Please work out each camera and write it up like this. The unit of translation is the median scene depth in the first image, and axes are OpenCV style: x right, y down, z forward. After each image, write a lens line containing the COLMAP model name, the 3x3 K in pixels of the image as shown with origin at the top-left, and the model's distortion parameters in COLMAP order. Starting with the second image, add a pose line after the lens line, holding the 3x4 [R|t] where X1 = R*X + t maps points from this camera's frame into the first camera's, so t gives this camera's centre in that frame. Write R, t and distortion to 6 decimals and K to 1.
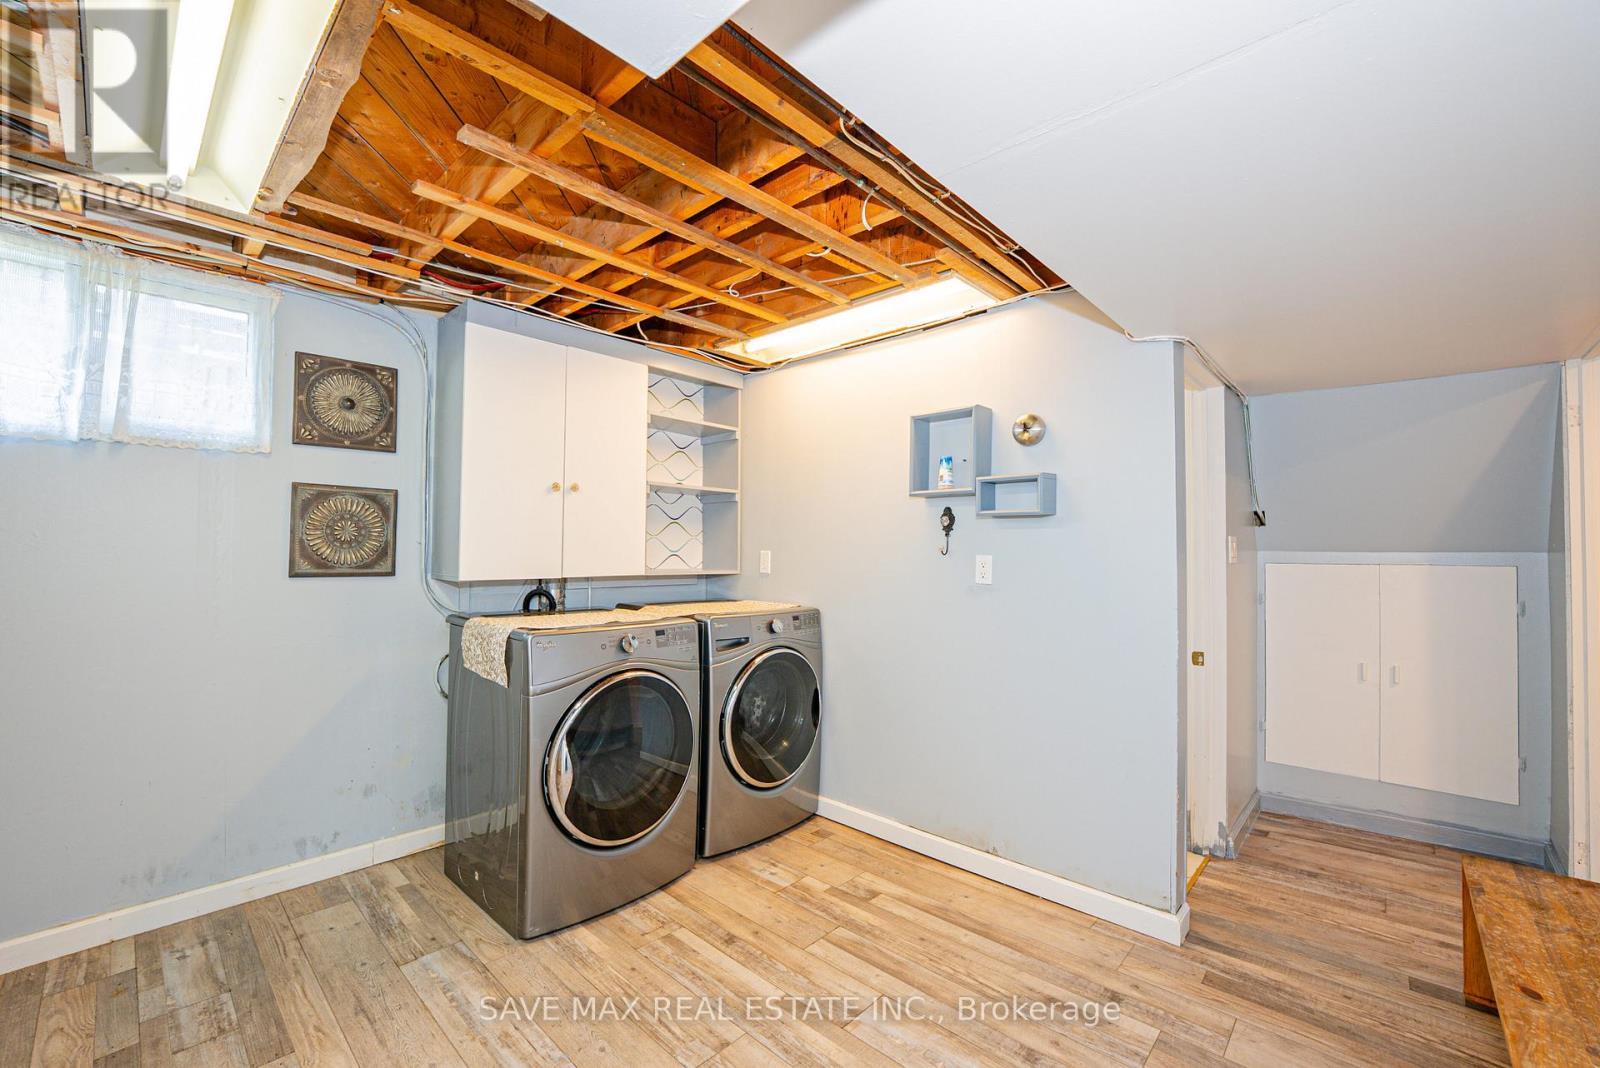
lens RADIAL K [[669.0, 0, 789.6], [0, 669.0, 535.8], [0, 0, 1]] dist [-0.021163, 0.000555]
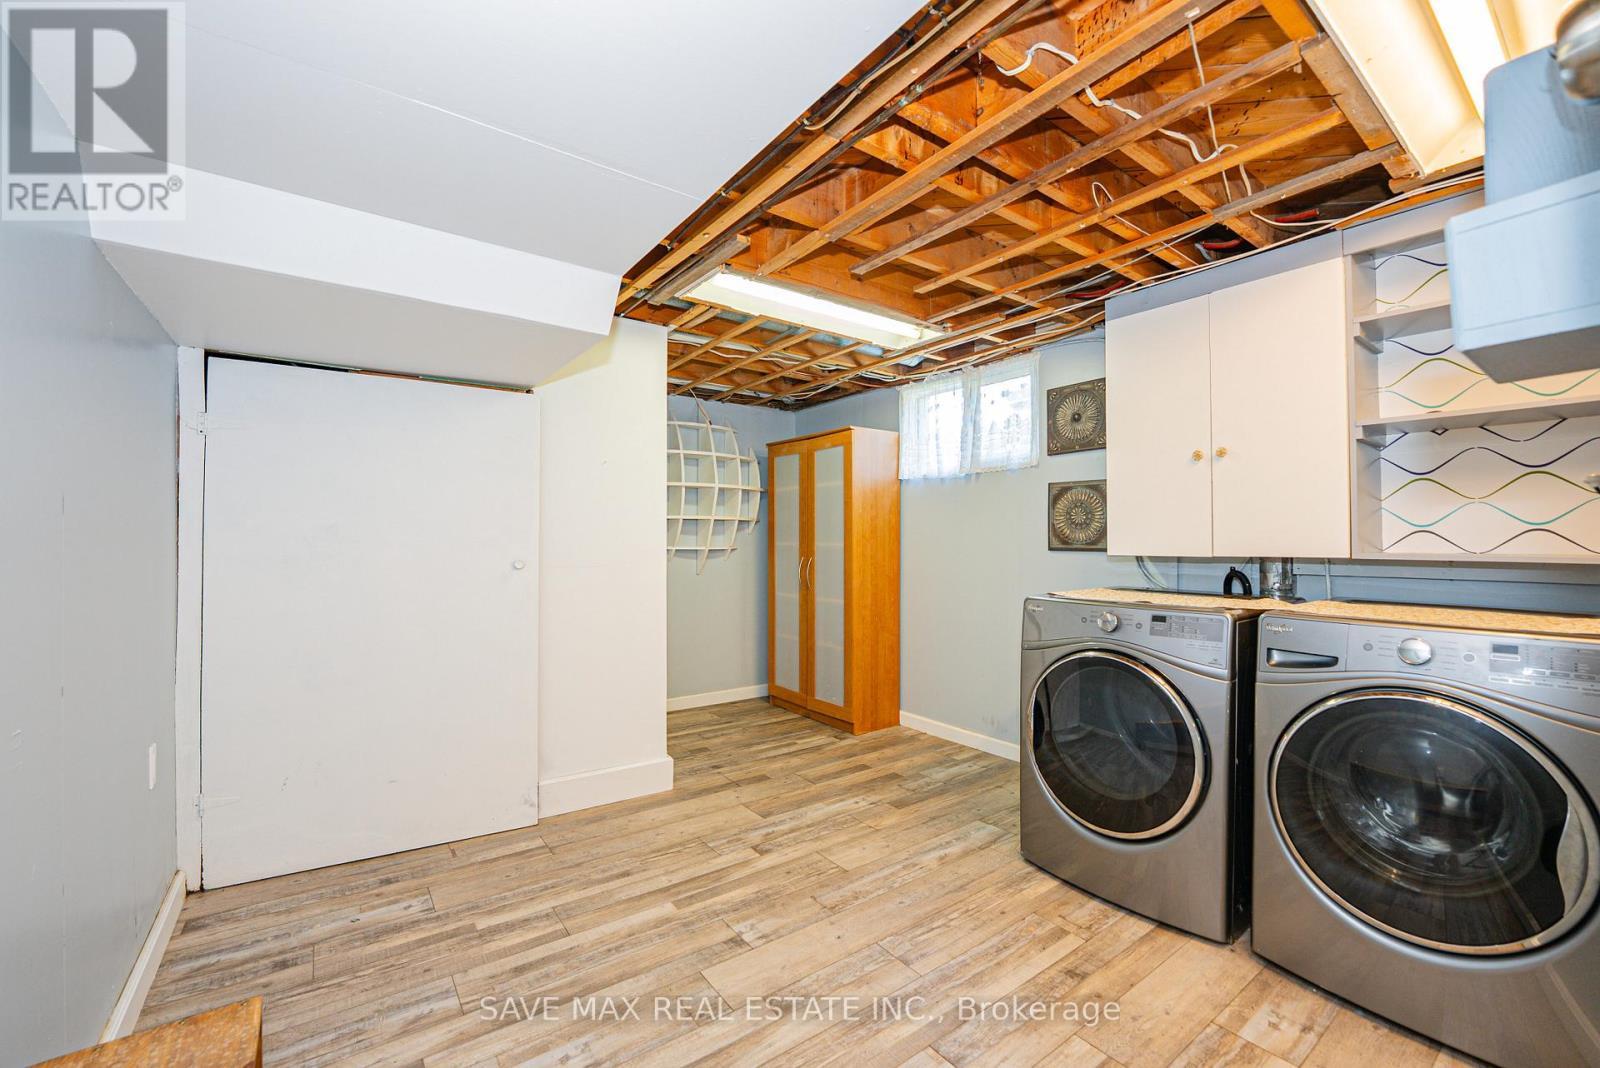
lens RADIAL K [[645.1, 0, 796.6], [0, 645.1, 540.9], [0, 0, 1]] dist [-0.000837, -0.000138]
pose [[-0.174558, -0.009502, -0.984601, 0.691367], [0.019001, 0.999735, -0.013017, 0.049381], [0.984464, -0.020980, -0.174331, 0.701340]]
